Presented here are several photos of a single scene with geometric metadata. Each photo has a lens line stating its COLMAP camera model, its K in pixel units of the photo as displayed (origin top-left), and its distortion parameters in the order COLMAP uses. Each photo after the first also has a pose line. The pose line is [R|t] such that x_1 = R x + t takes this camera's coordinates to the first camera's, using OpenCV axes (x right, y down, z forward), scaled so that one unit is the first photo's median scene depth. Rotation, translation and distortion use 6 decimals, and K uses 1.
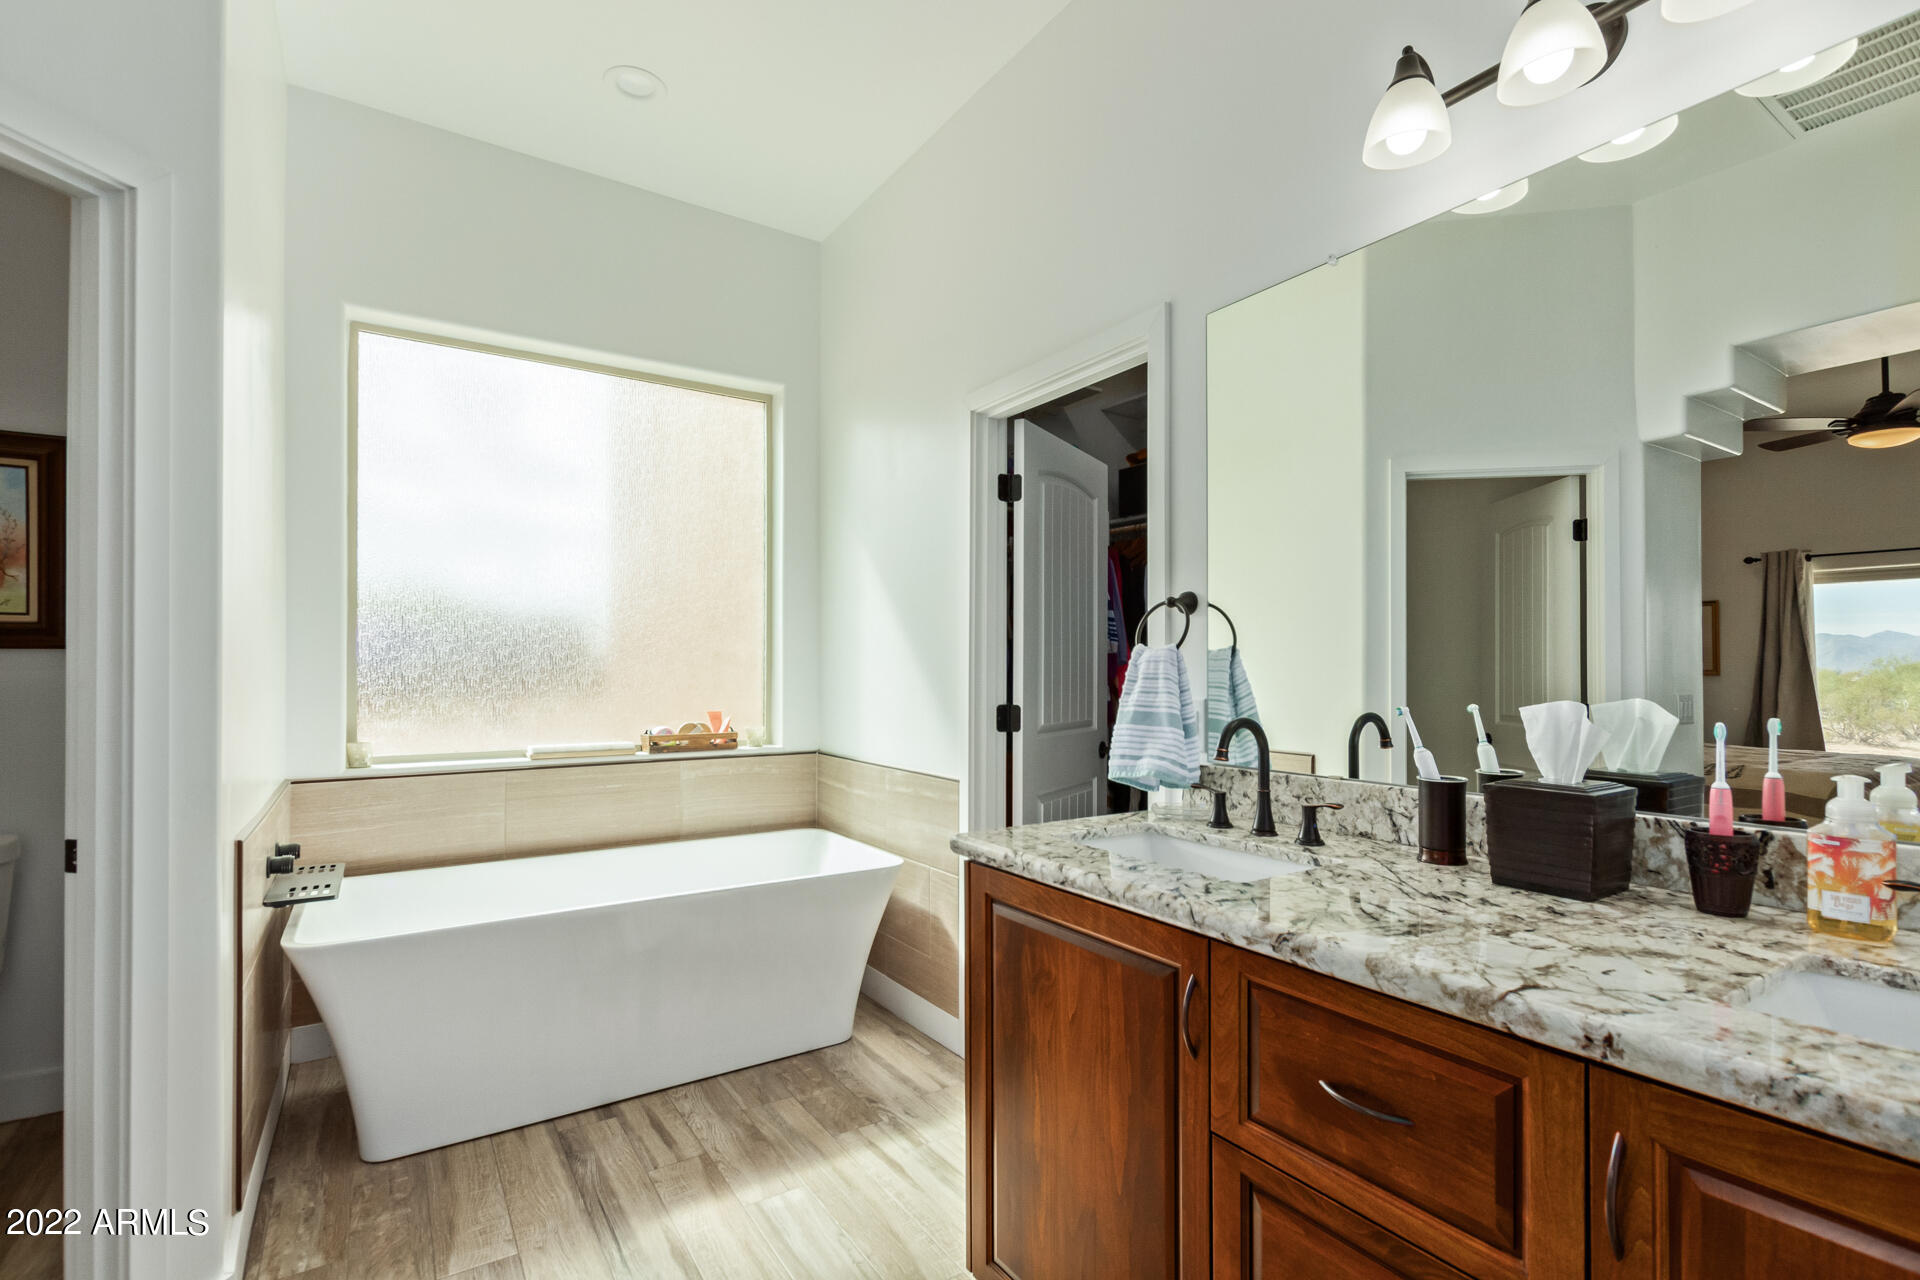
lens RADIAL K [[906.8, 0, 960.5], [0, 906.8, 654.9], [0, 0, 1]] dist [0.004881, -0.000719]
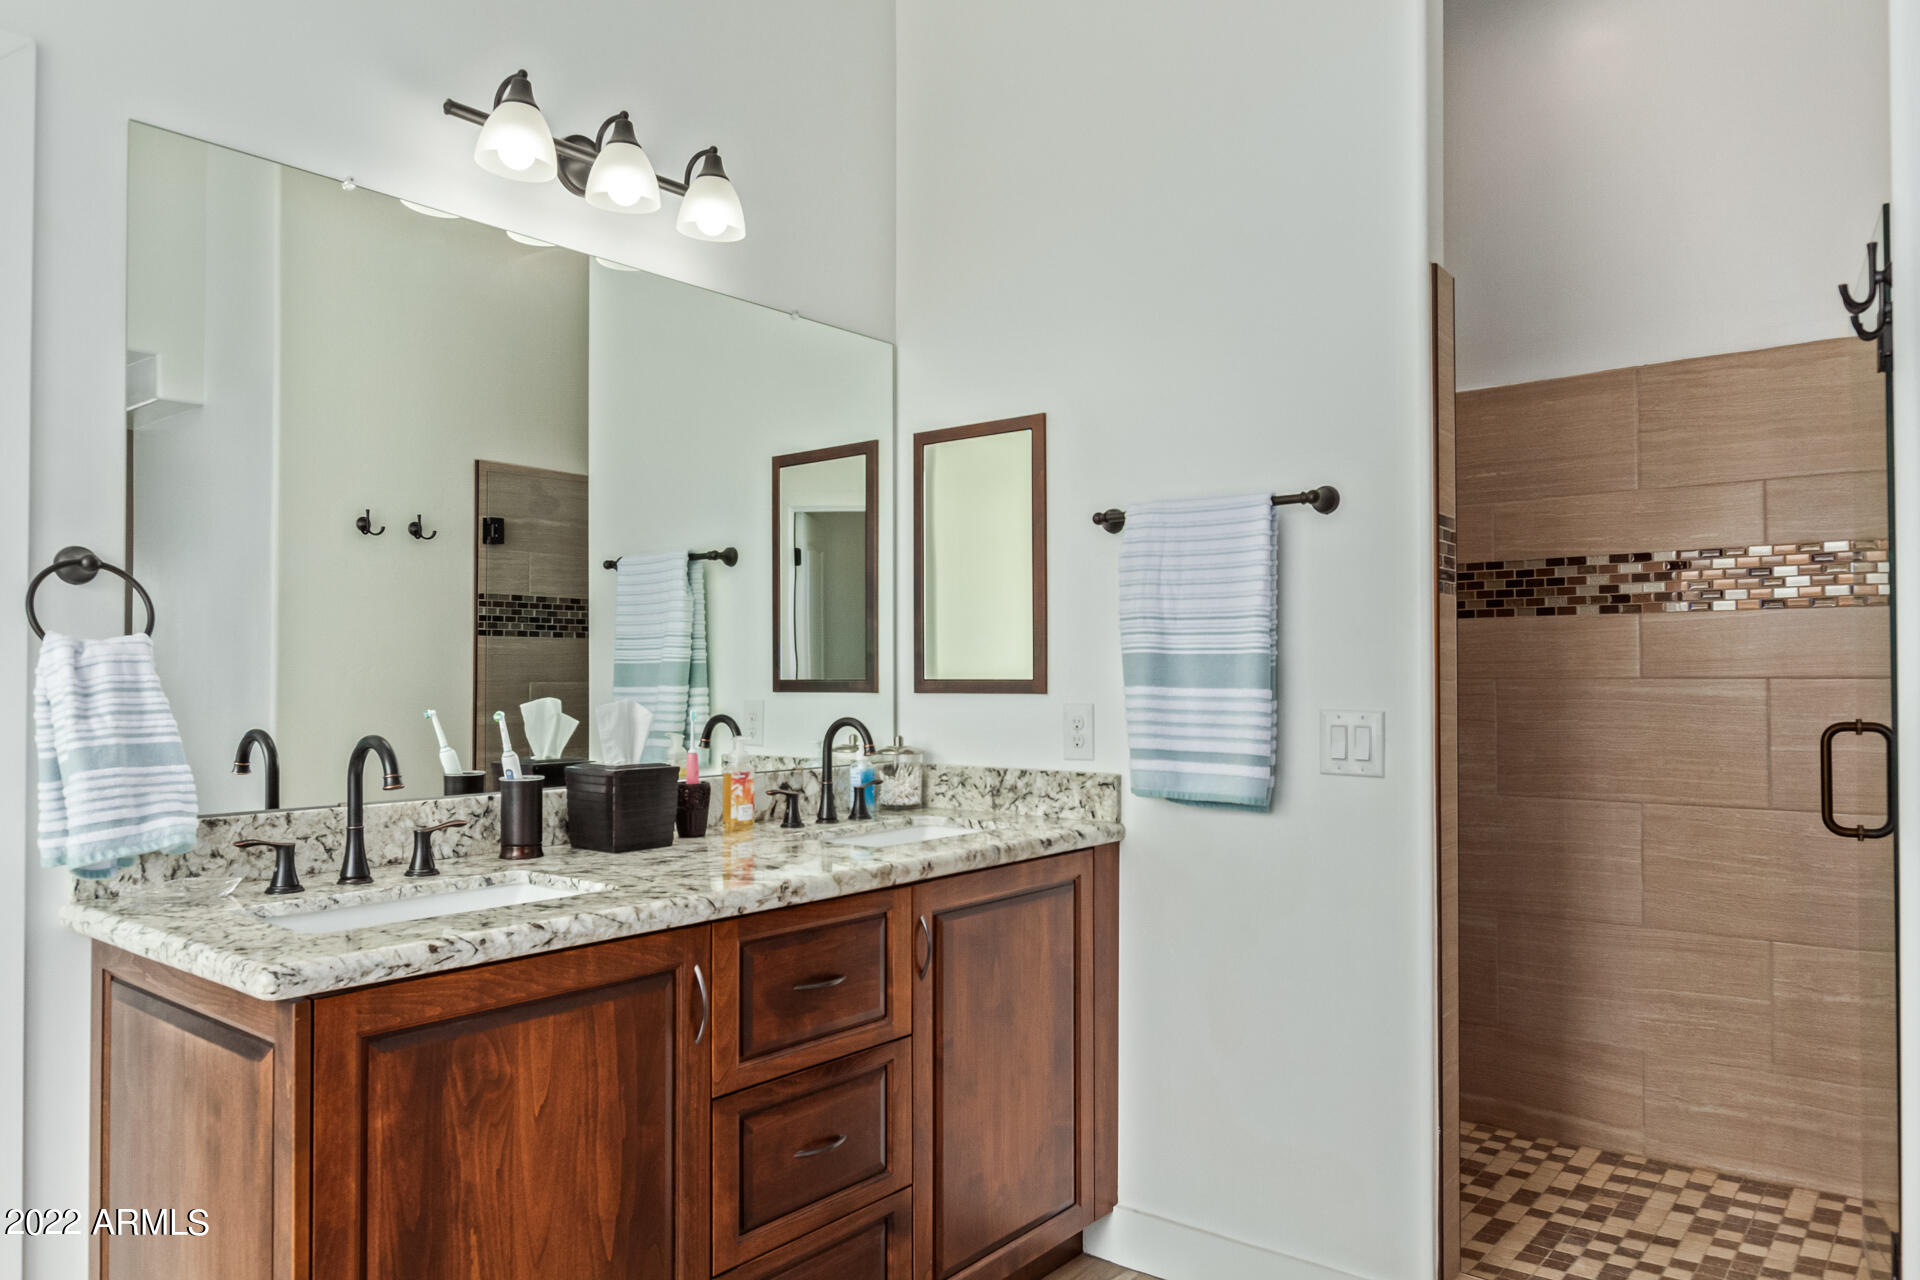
lens RADIAL K [[1293.9, 0, 958.8], [0, 1293.9, 647.4], [0, 0, 1]] dist [0.001558, 0.001026]
pose [[-0.318241, 0.021592, 0.947764, -1.217242], [-0.013696, 0.999532, -0.027370, 0.021083], [-0.947911, -0.021691, -0.317796, 1.149252]]
